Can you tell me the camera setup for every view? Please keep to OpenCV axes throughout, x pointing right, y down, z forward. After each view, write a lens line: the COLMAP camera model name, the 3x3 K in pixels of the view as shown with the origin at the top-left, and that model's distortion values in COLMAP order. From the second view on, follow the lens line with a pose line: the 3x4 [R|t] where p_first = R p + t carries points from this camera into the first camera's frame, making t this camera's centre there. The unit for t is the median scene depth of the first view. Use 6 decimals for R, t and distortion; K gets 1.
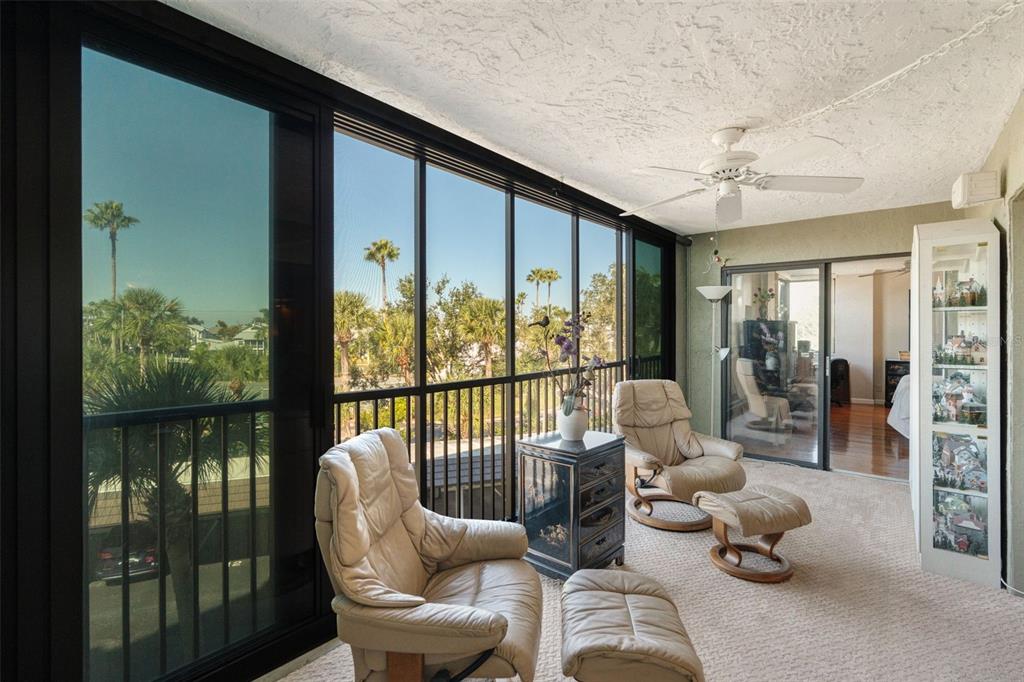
lens RADIAL K [[468.2, 0, 510.5], [0, 468.2, 337.1], [0, 0, 1]] dist [-0.010465, 0.001833]
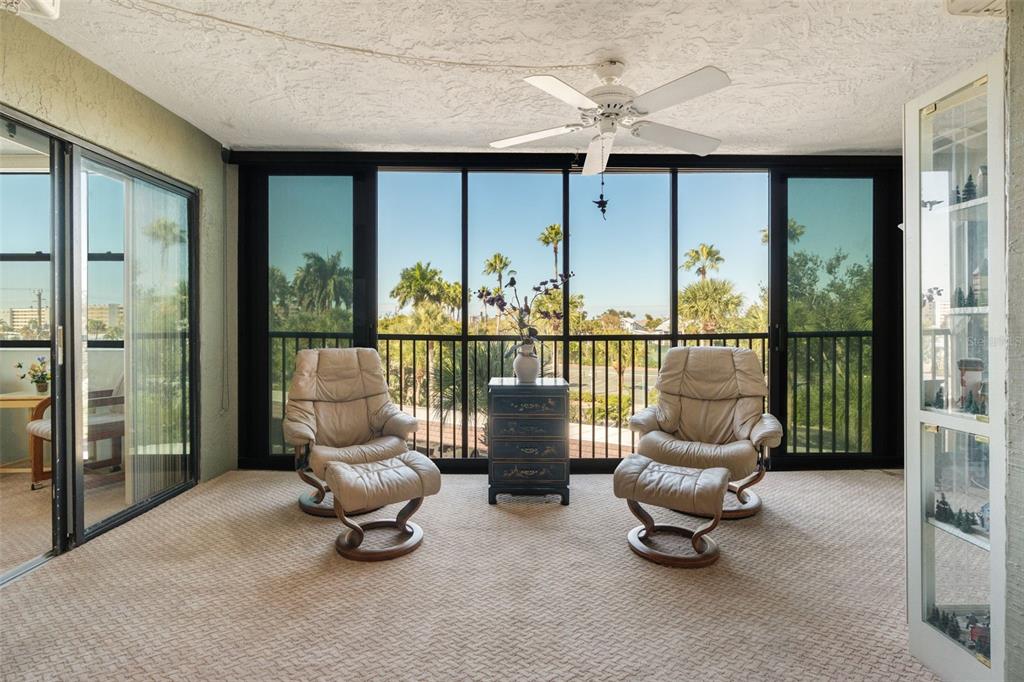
lens RADIAL K [[468.2, 0, 486.1], [0, 468.2, 327.5], [0, 0, 1]] dist [-0.010465, 0.001833]
pose [[0.627873, 0.008516, -0.778269, 0.103007], [-0.012080, 0.999926, 0.001196, 0.008792], [0.778222, 0.008650, 0.627929, 0.019103]]
